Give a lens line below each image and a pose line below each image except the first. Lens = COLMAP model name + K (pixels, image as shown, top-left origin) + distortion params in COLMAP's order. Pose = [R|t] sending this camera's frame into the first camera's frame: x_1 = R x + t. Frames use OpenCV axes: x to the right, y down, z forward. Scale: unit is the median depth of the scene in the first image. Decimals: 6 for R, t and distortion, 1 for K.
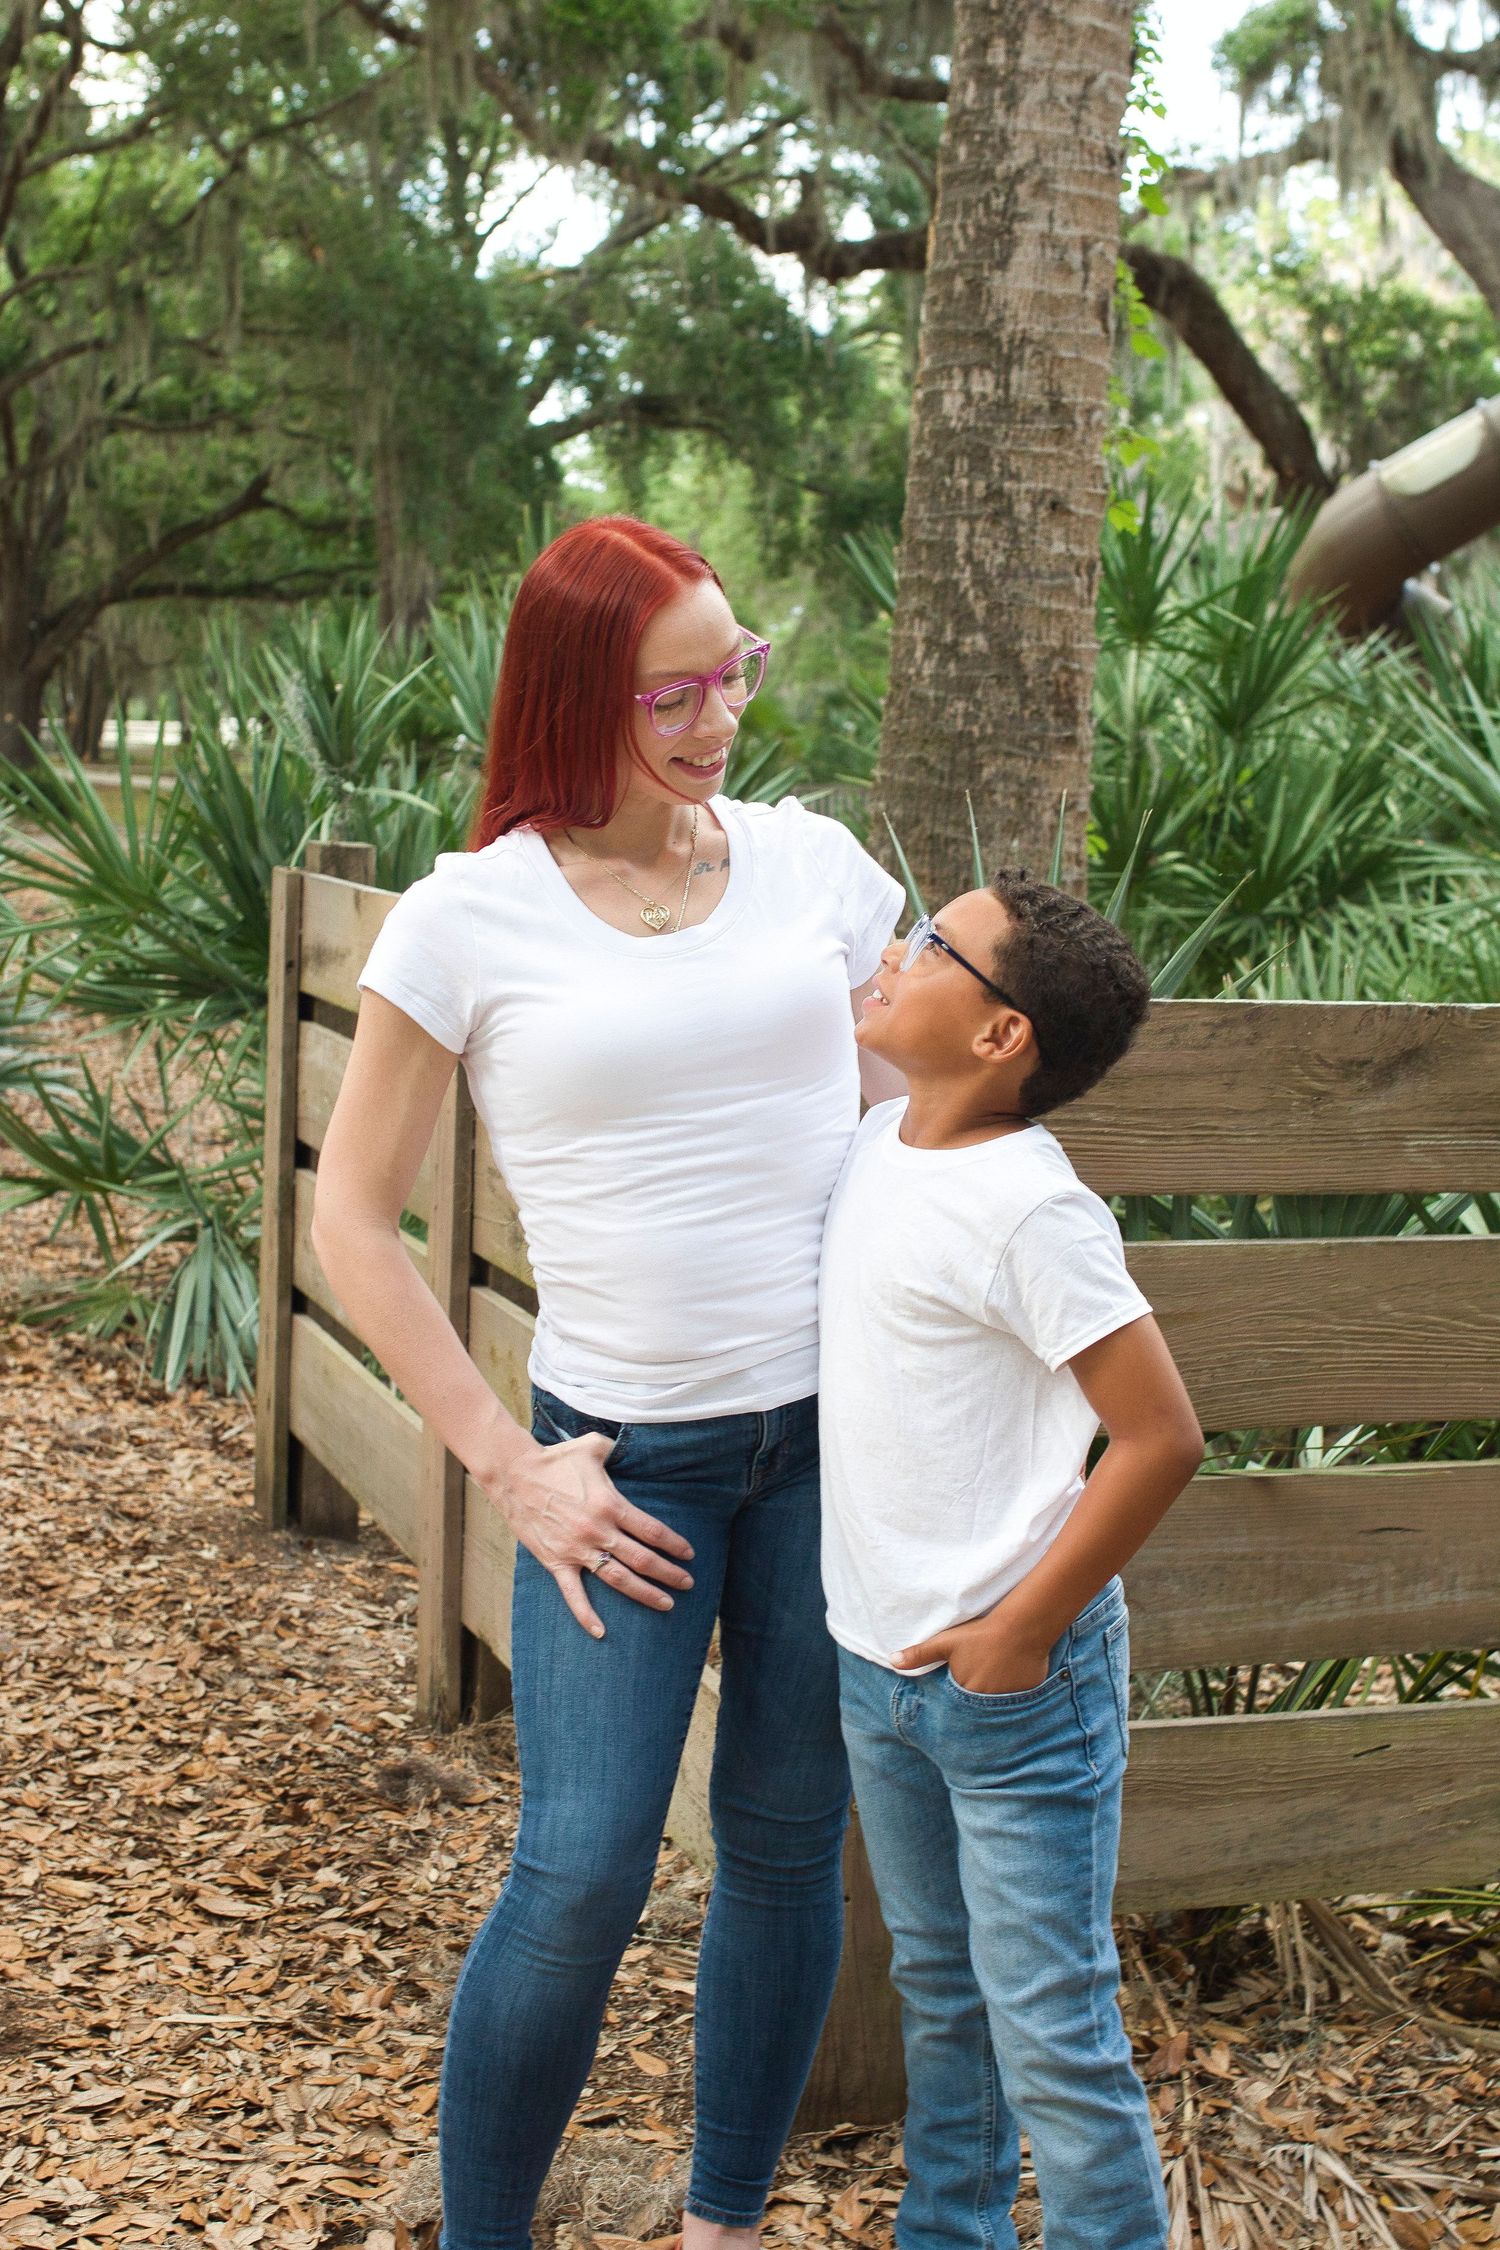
lens RADIAL K [[3522.5, 0, 720.3], [0, 3522.5, 1124.5], [0, 0, 1]] dist [-0.052286, 0.123876]
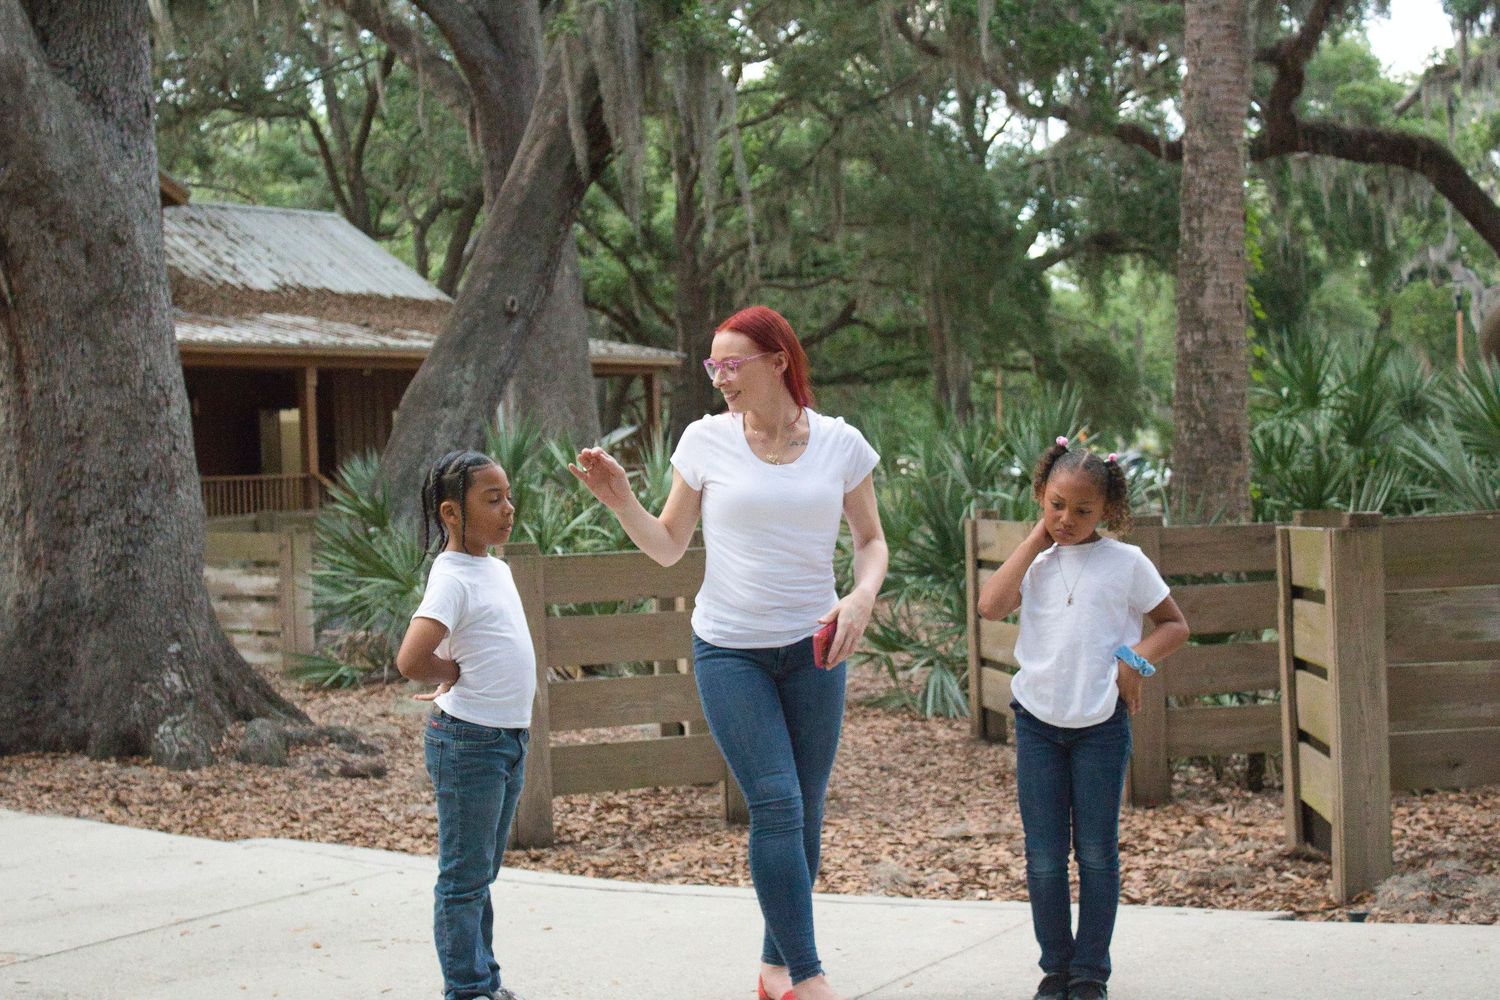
lens RADIAL K [[2746.0, 0, 750.0], [0, 2746.0, 500.0], [0, 0, 1]] dist [-0.003705, -0.022487]
pose [[0.985099, -0.069065, -0.157511, 0.057917], [0.053526, 0.993461, -0.100852, 0.126914], [0.163446, 0.090919, 0.982354, -1.236490]]
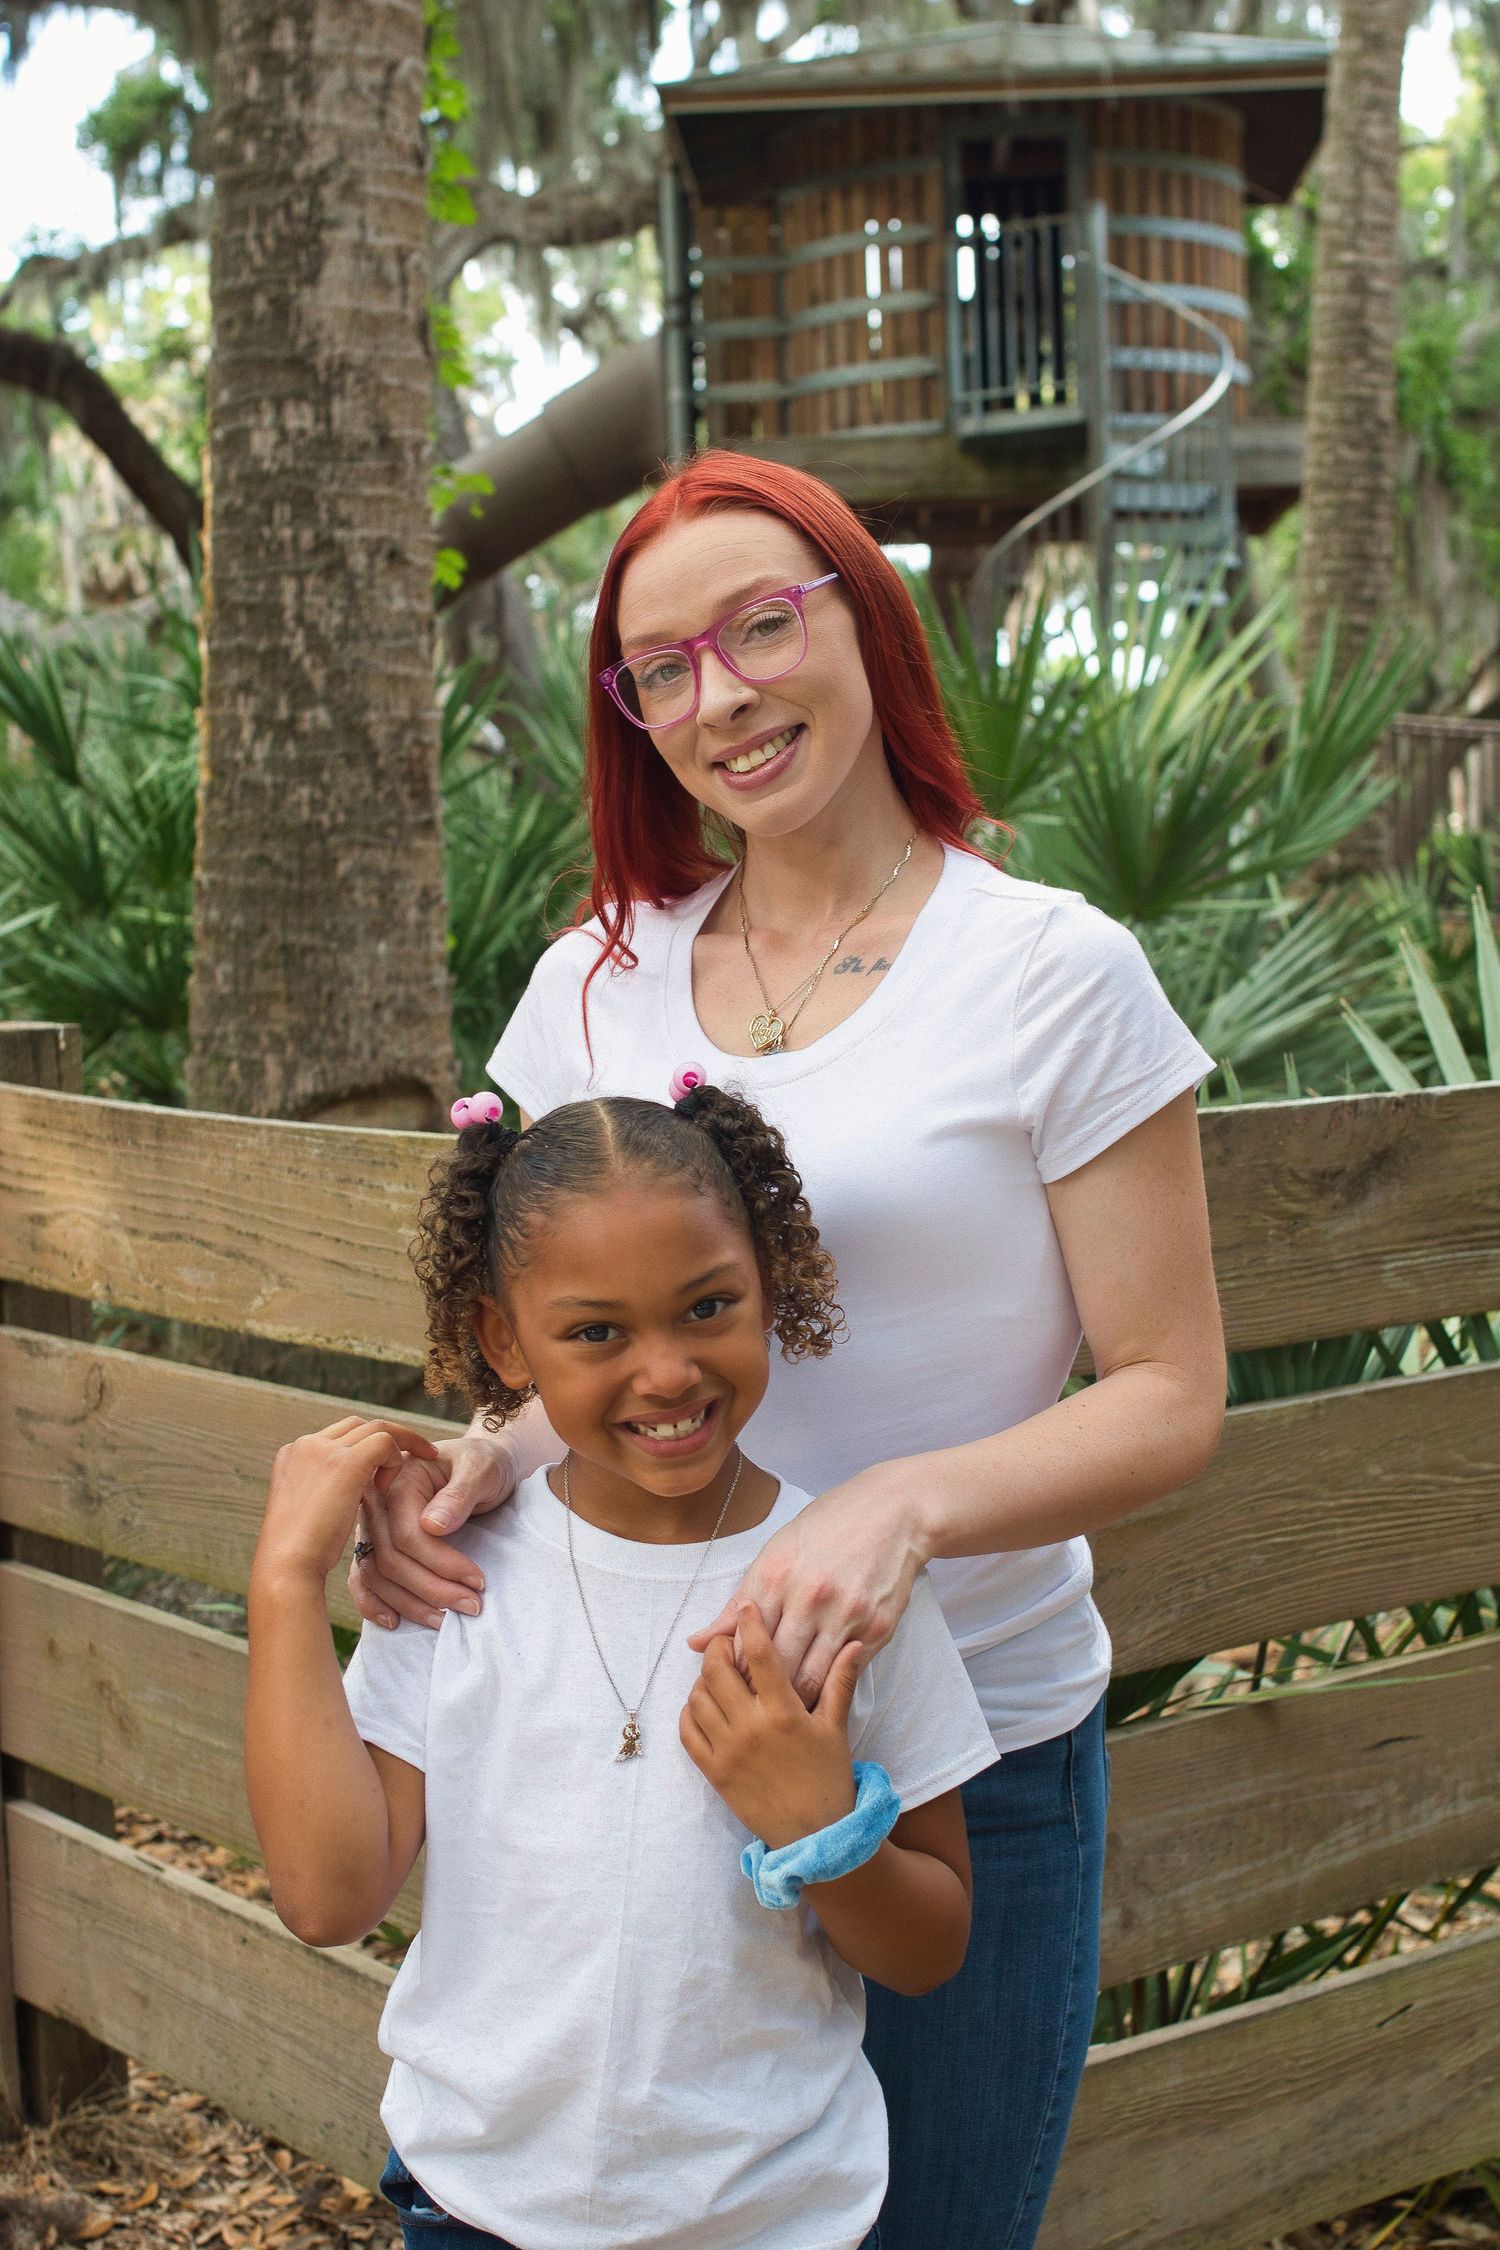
lens RADIAL K [[3522.5, 0, 720.3], [0, 3522.5, 1124.5], [0, 0, 1]] dist [-0.052286, 0.123876]
pose [[0.943993, -0.088721, 0.317815, -0.116134], [0.097336, 0.995187, -0.011297, -0.018835], [-0.315283, 0.041600, 0.948086, 0.158832]]
